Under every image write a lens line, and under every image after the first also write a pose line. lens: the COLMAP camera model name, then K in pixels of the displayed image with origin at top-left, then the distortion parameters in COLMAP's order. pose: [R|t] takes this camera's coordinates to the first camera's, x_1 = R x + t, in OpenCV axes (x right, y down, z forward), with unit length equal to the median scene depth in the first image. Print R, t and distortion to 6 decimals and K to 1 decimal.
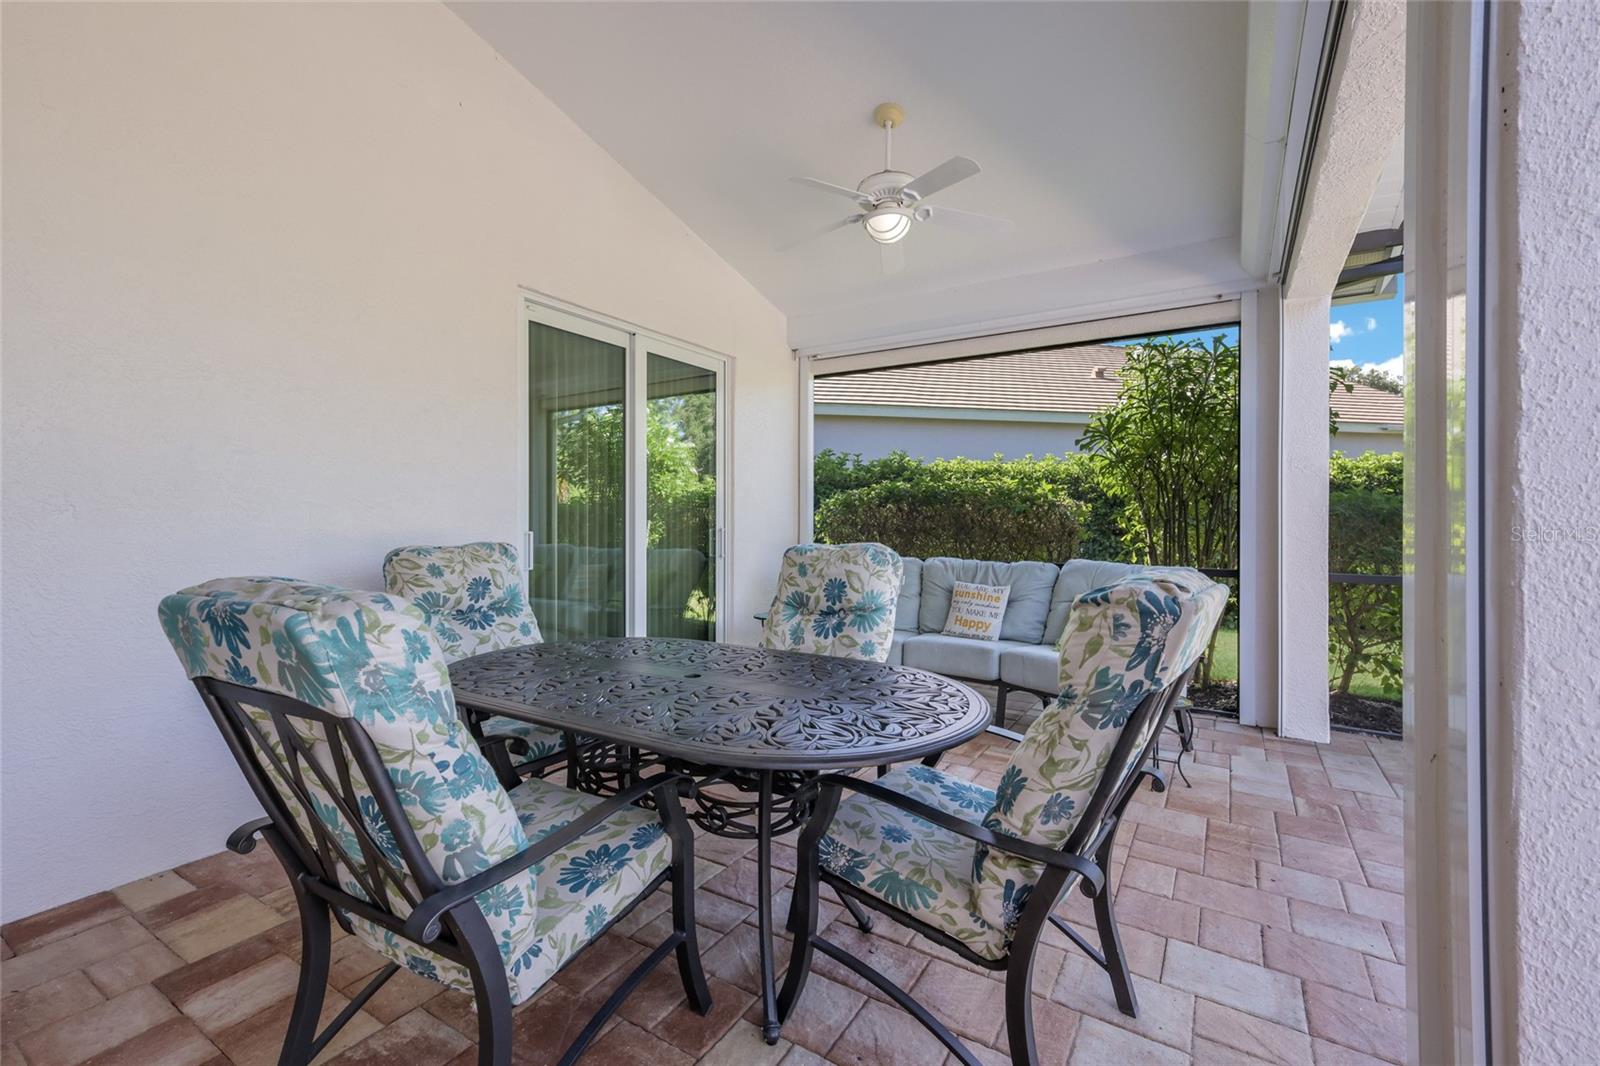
lens RADIAL K [[683.1, 0, 804.9], [0, 683.1, 524.6], [0, 0, 1]] dist [0.003581, 0.000016]
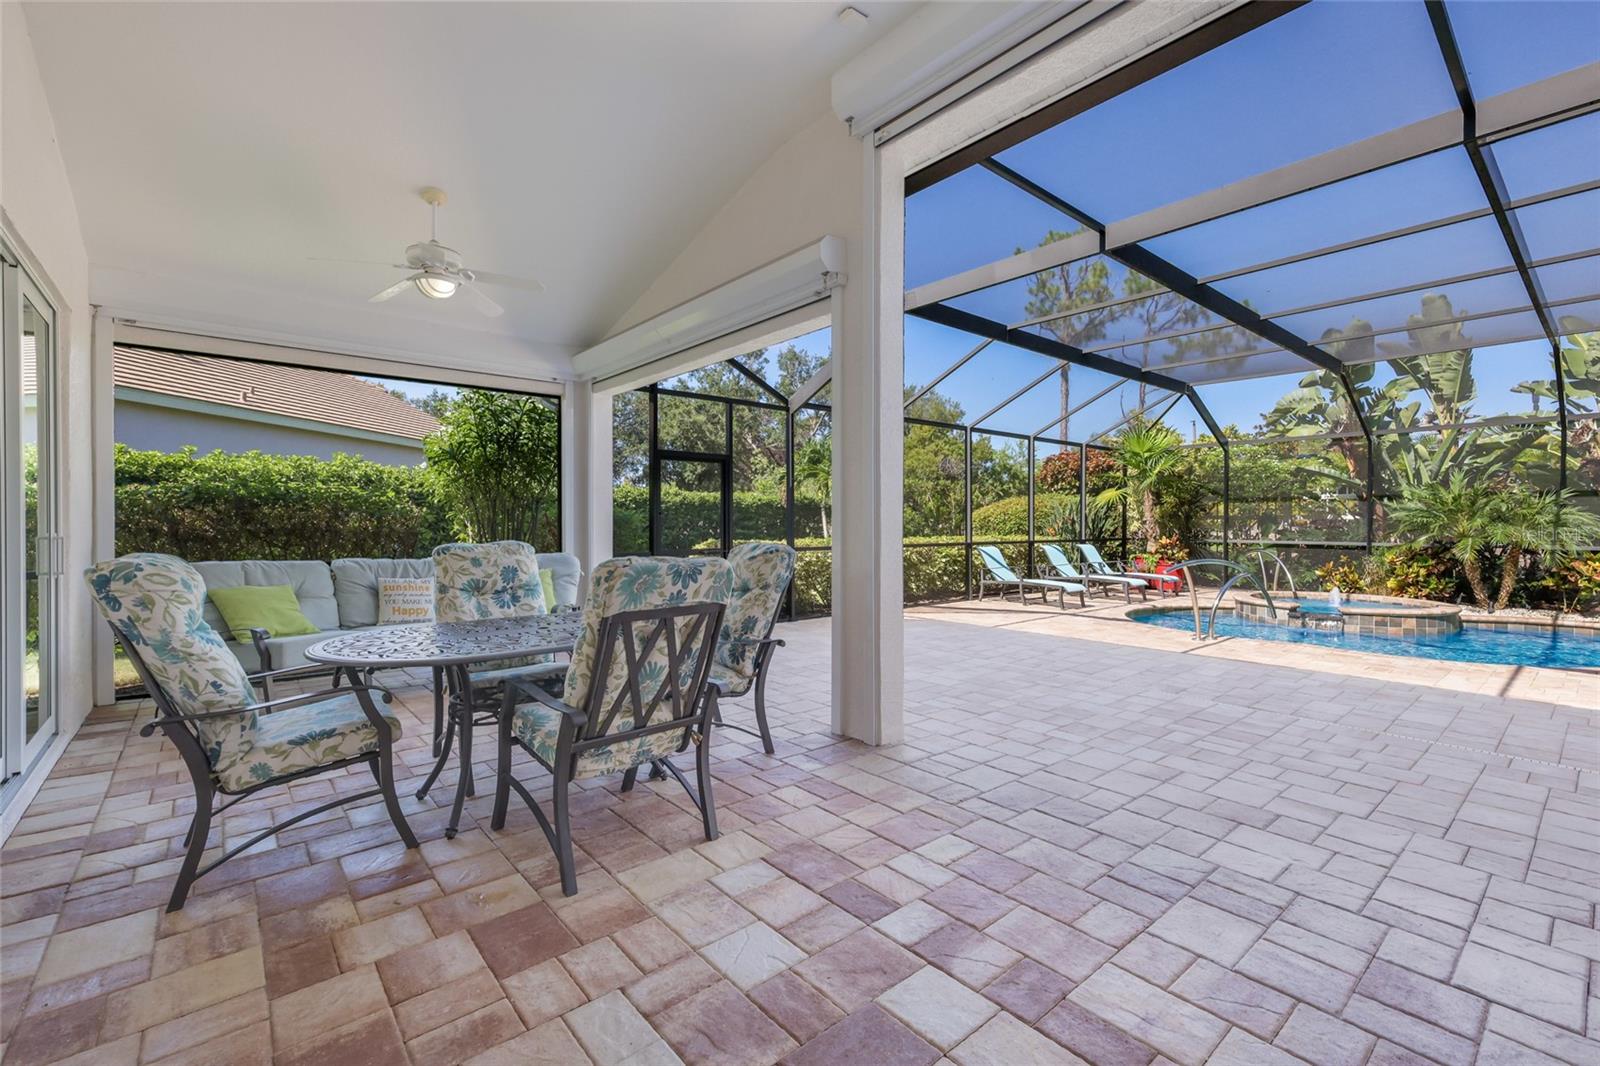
lens RADIAL K [[683.1, 0, 804.9], [0, 683.1, 524.6], [0, 0, 1]] dist [0.003581, 0.000016]
pose [[0.302407, 0.000358, 0.953179, -1.126168], [0.003434, 0.999993, -0.001466, -0.001943], [-0.953173, 0.003717, 0.302404, -0.014957]]
